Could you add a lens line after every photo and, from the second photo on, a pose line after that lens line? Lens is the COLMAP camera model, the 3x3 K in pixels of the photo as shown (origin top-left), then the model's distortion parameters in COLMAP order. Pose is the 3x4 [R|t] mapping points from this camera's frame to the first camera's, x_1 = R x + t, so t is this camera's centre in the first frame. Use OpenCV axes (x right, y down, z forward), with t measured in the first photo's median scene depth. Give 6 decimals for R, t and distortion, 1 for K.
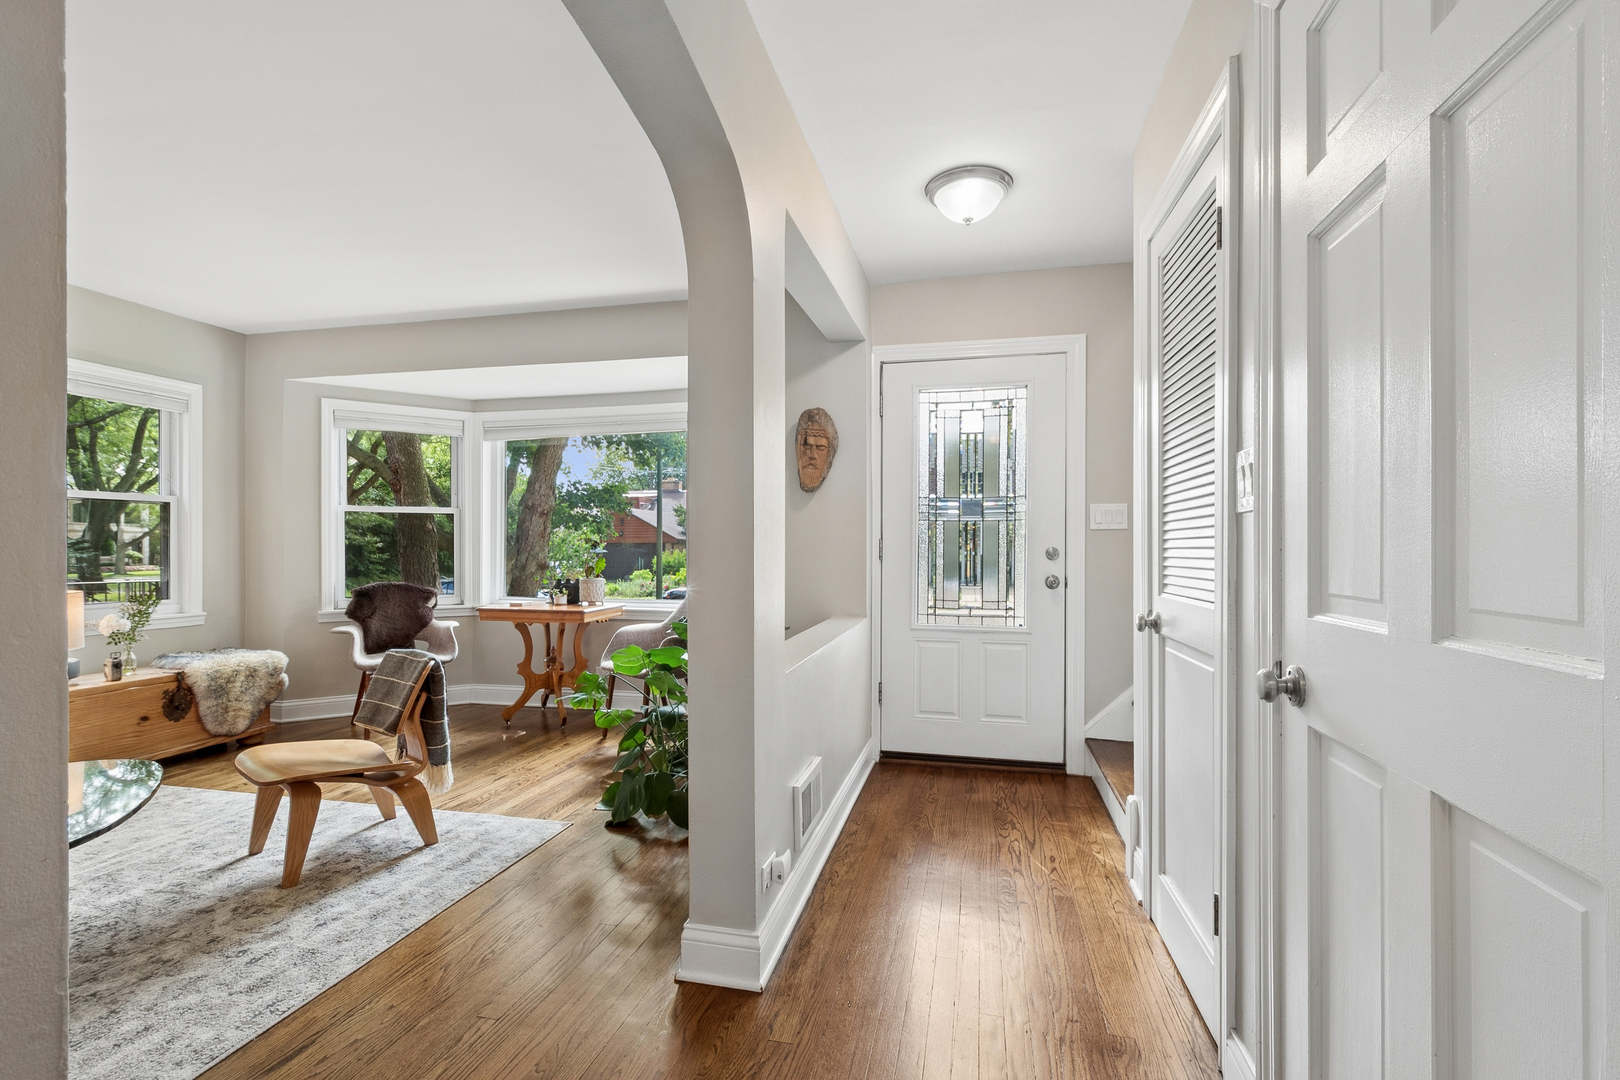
lens RADIAL K [[704.8, 0, 808.0], [0, 704.8, 542.7], [0, 0, 1]] dist [0.012498, -0.000021]
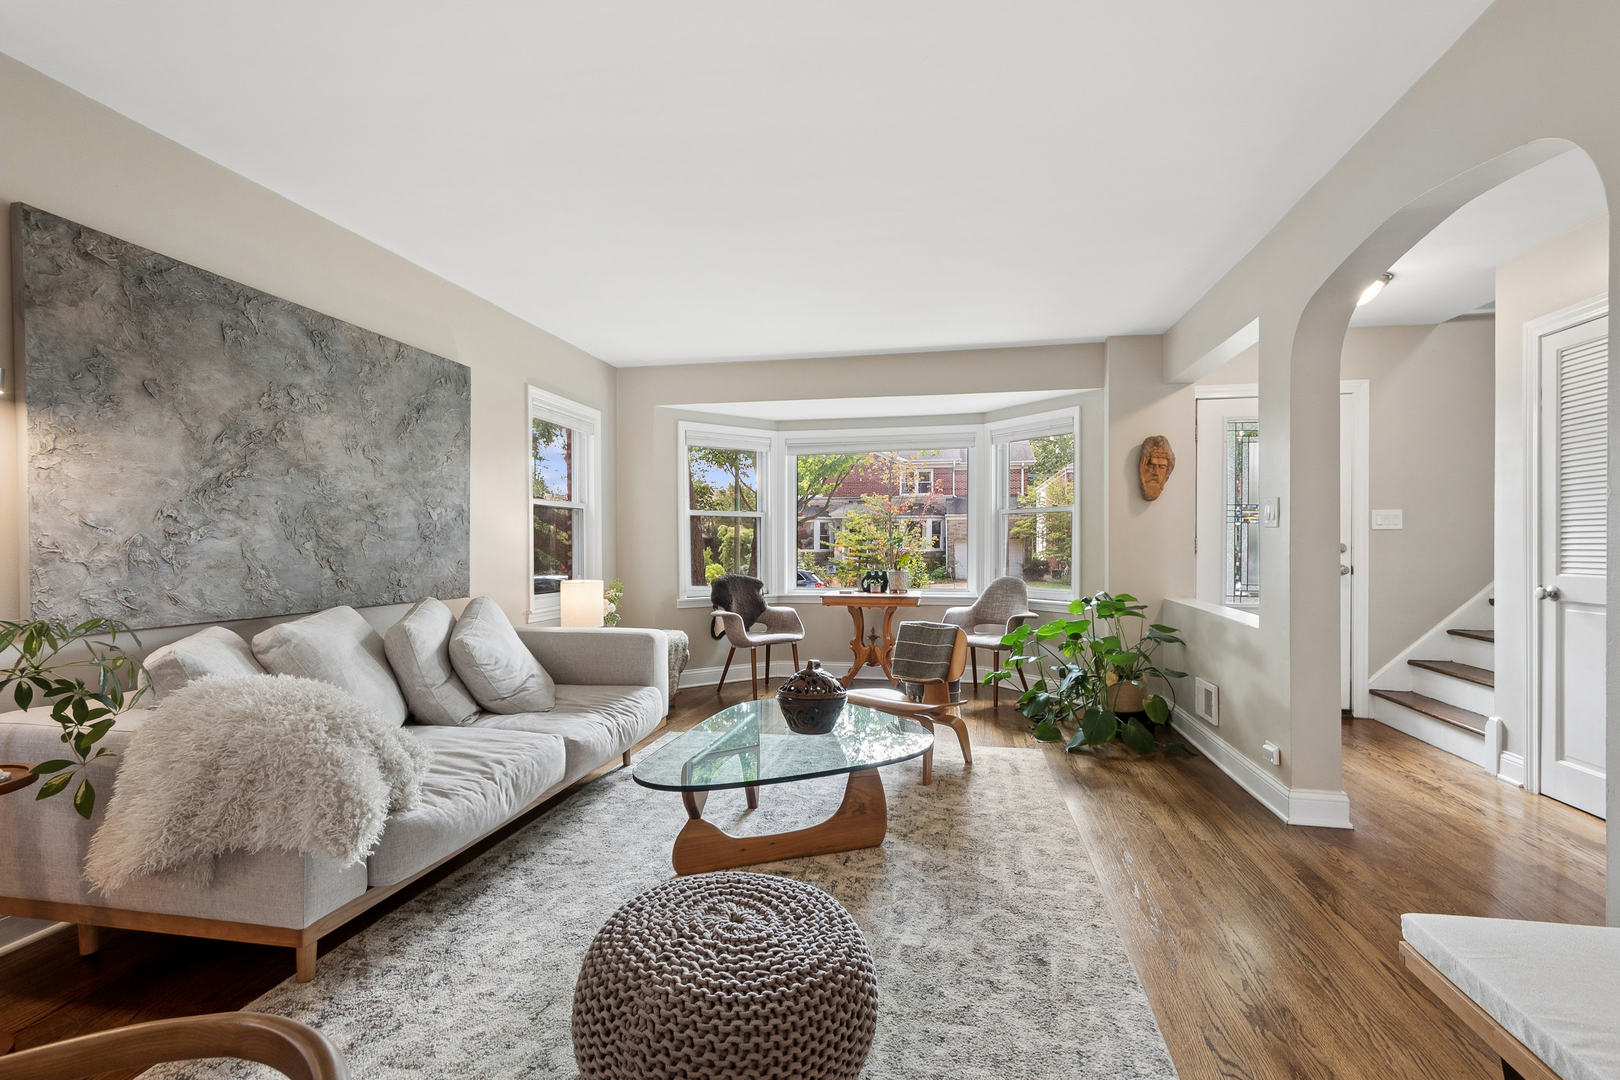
lens RADIAL K [[704.8, 0, 805.3], [0, 704.8, 546.0], [0, 0, 1]] dist [0.012498, -0.000021]
pose [[0.999181, -0.004306, 0.040241, -0.683110], [0.003887, 0.999937, 0.010502, -0.005883], [-0.040284, -0.010337, 0.999135, -0.262778]]
